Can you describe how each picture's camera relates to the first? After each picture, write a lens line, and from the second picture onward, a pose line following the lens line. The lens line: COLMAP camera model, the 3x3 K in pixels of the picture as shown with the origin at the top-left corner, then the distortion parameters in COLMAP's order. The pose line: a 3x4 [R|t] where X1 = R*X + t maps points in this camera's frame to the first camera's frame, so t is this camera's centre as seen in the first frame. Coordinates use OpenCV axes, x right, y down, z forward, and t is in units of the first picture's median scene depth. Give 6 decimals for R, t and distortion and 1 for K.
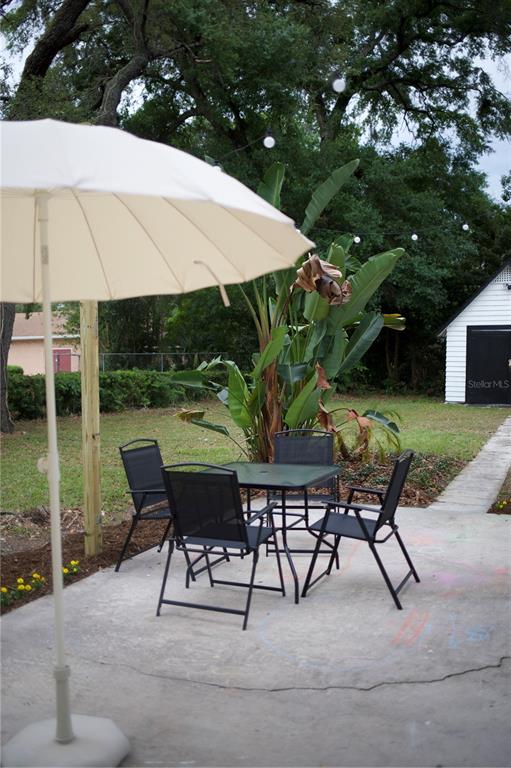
lens RADIAL K [[737.1, 0, 255.5], [0, 737.1, 384.0], [0, 0, 1]] dist [-0.055634, 0.003567]
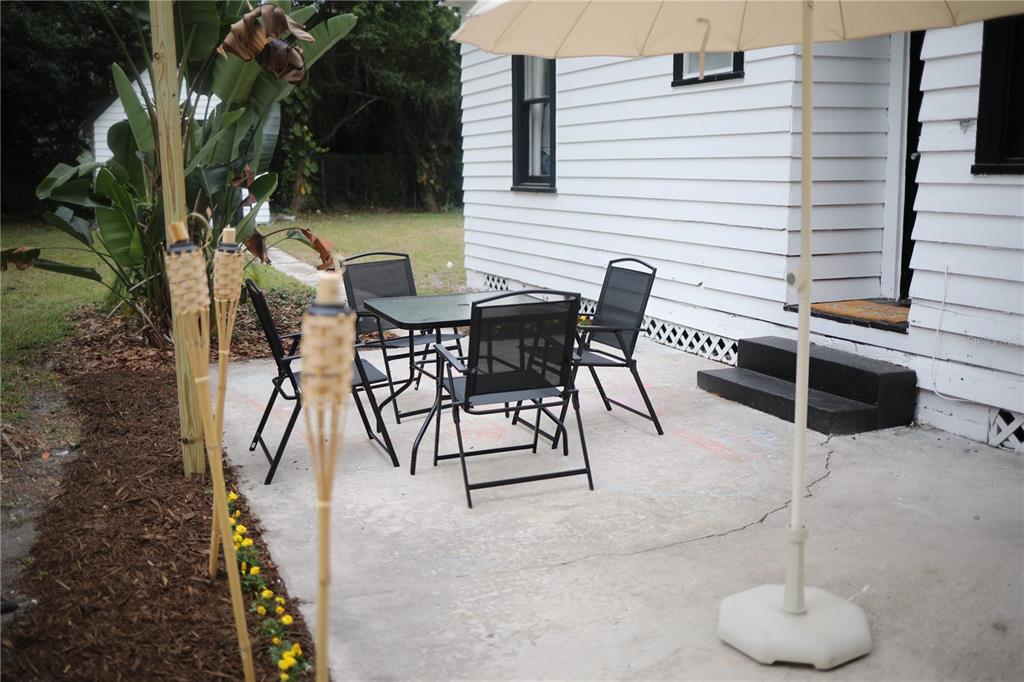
lens RADIAL K [[998.0, 0, 512.0], [0, 998.0, 341.0], [0, 0, 1]] dist [-0.125604, 0.002130]
pose [[0.703819, -0.134099, 0.697607, -0.805389], [0.032341, 0.987052, 0.157109, 0.000764], [-0.709643, -0.088015, 0.699043, 0.312042]]
